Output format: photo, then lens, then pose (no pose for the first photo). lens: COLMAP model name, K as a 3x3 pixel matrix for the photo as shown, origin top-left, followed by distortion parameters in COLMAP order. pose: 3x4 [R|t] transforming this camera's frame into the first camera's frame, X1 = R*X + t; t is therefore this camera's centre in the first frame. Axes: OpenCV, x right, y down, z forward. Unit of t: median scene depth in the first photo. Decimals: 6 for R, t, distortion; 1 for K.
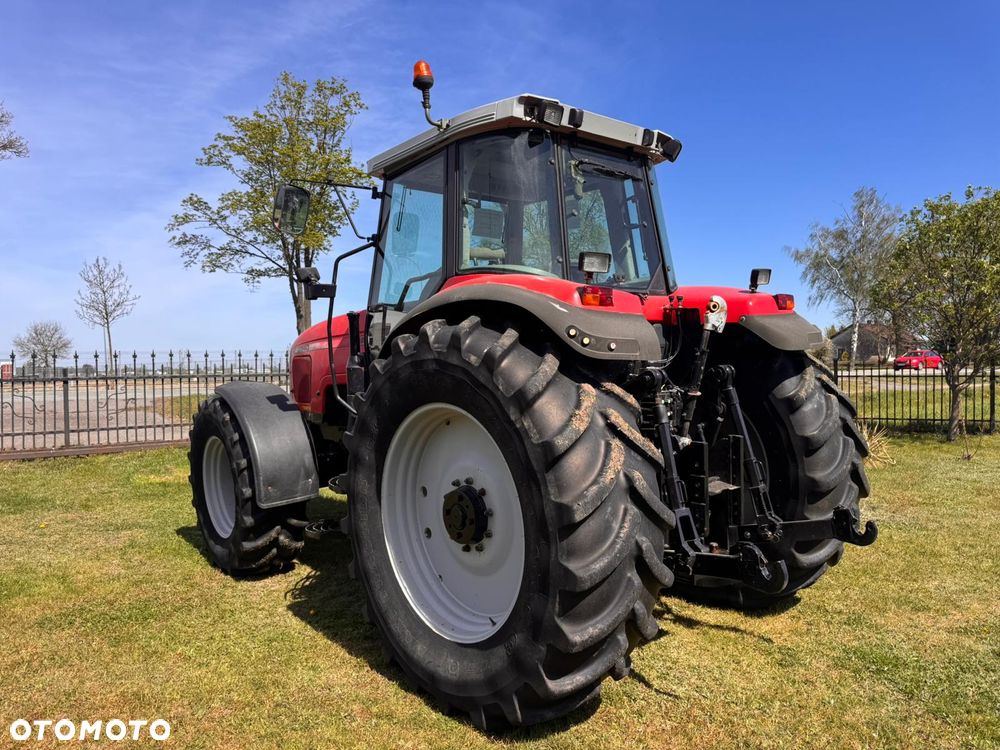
lens RADIAL K [[709.8, 0, 500.0], [0, 709.8, 375.0], [0, 0, 1]] dist [0.096137, -0.164677]
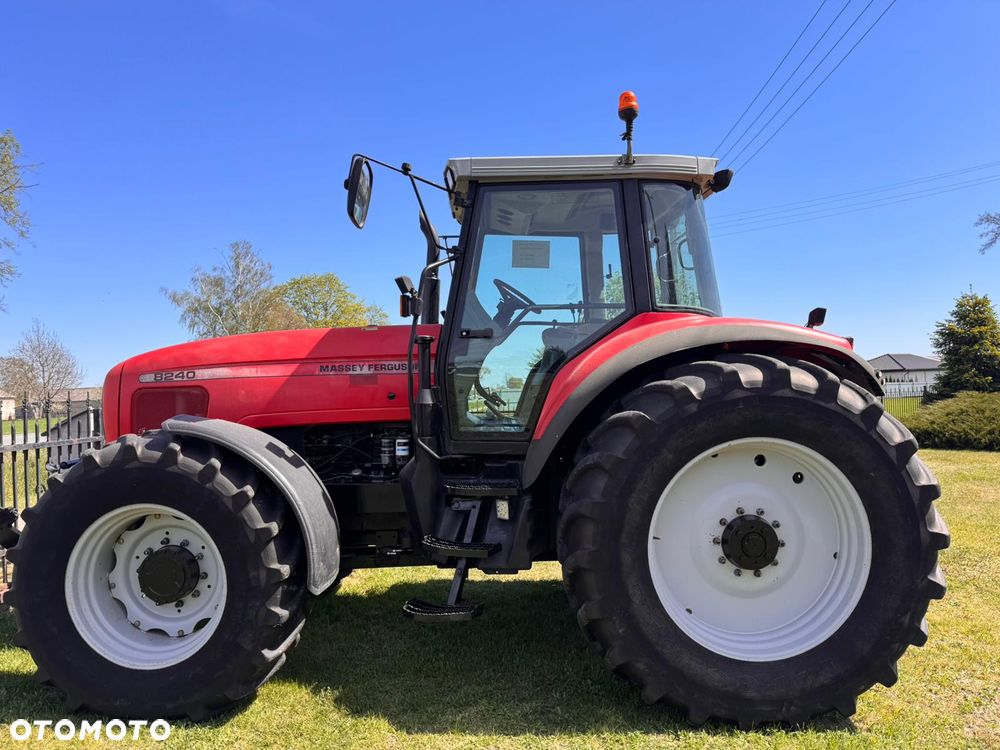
lens RADIAL K [[709.8, 0, 500.0], [0, 709.8, 375.0], [0, 0, 1]] dist [0.096137, -0.164677]
pose [[0.636961, 0.021164, 0.770605, -0.988584], [0.012720, 0.999198, -0.037957, -0.014267], [-0.770791, 0.033979, 0.636182, 0.533188]]
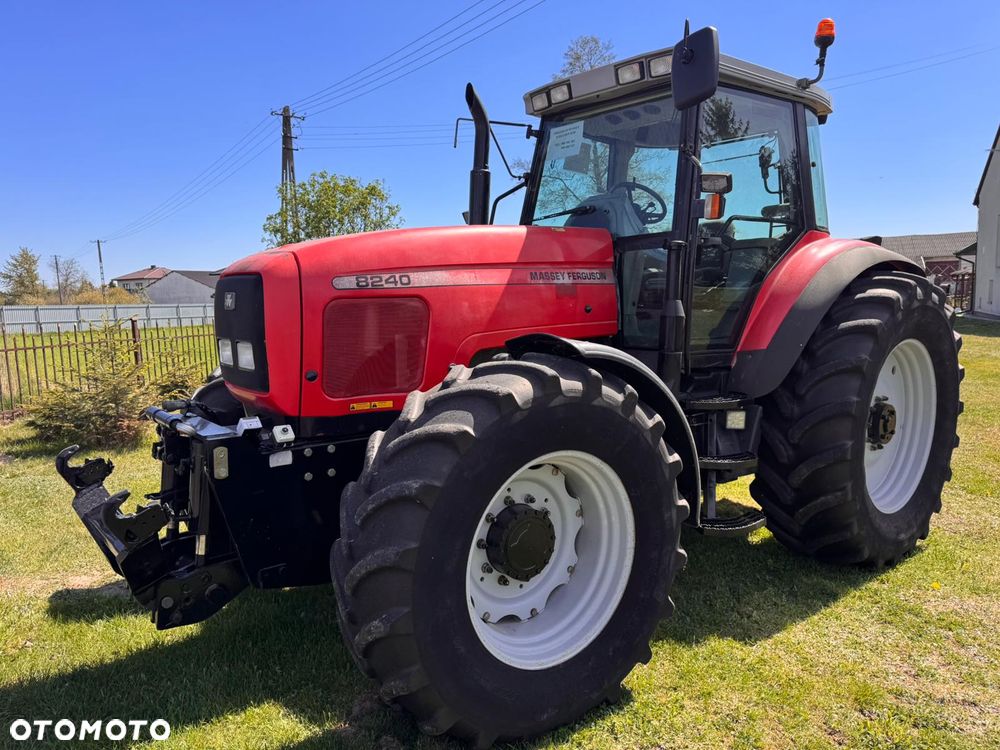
lens RADIAL K [[719.6, 0, 500.0], [0, 719.6, 375.0], [0, 0, 1]] dist [0.113709, -0.188710]
pose [[0.013624, -0.088652, 0.995969, -1.246185], [0.023144, 0.995823, 0.088322, -0.026048], [-0.999639, 0.021848, 0.015619, 1.499016]]
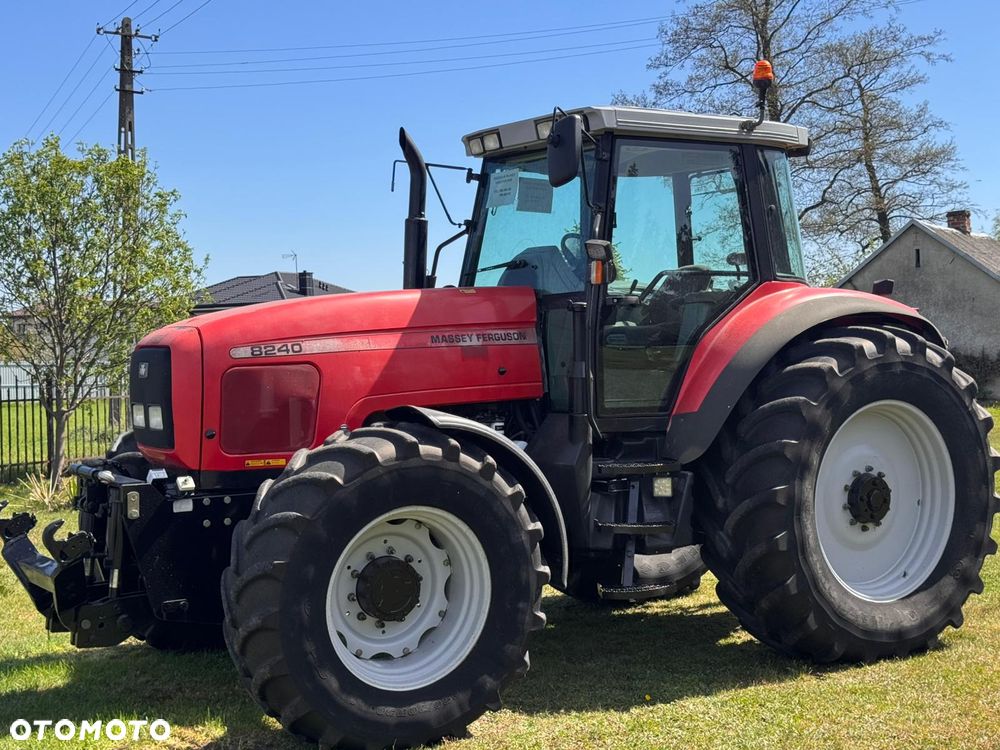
lens RADIAL K [[1453.2, 0, 503.5], [0, 1453.2, 371.4], [0, 0, 1]] dist [0.103589, -0.018147]
pose [[0.126890, -0.003603, 0.991910, -2.182293], [0.035320, 0.999376, -0.000888, -0.023671], [-0.991288, 0.035147, 0.126938, 1.135786]]
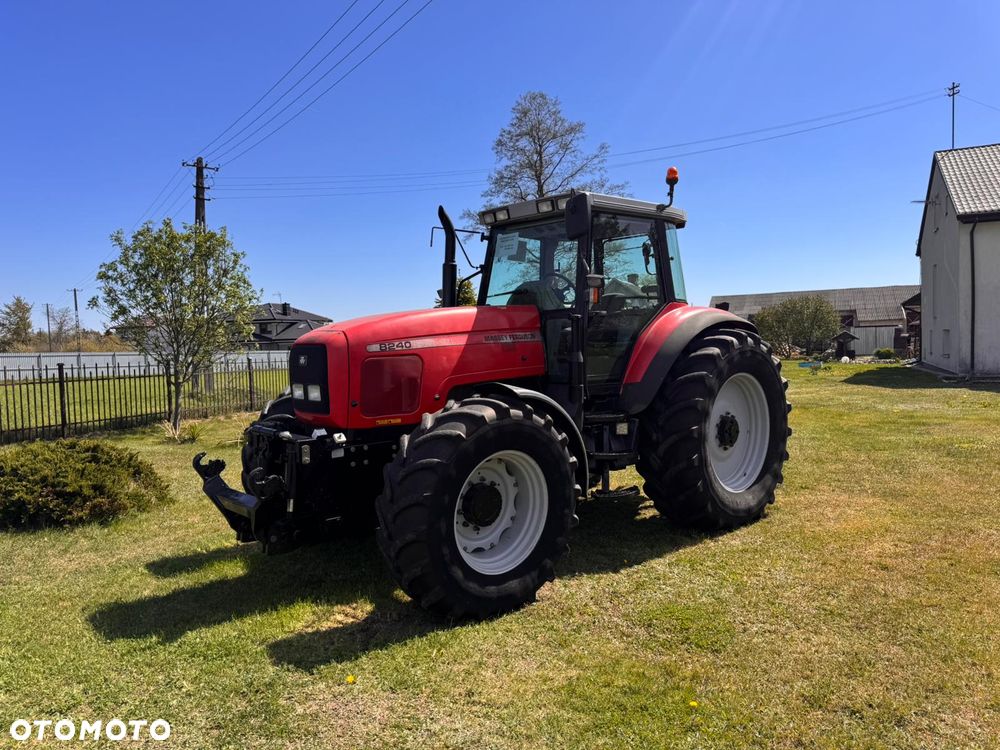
lens RADIAL K [[719.6, 0, 500.0], [0, 719.6, 375.0], [0, 0, 1]] dist [0.113709, -0.188710]
pose [[-0.035681, -0.032550, 0.998833, -1.774378], [0.044327, 0.998434, 0.034121, -0.045207], [-0.998380, 0.045493, -0.034183, 1.493449]]
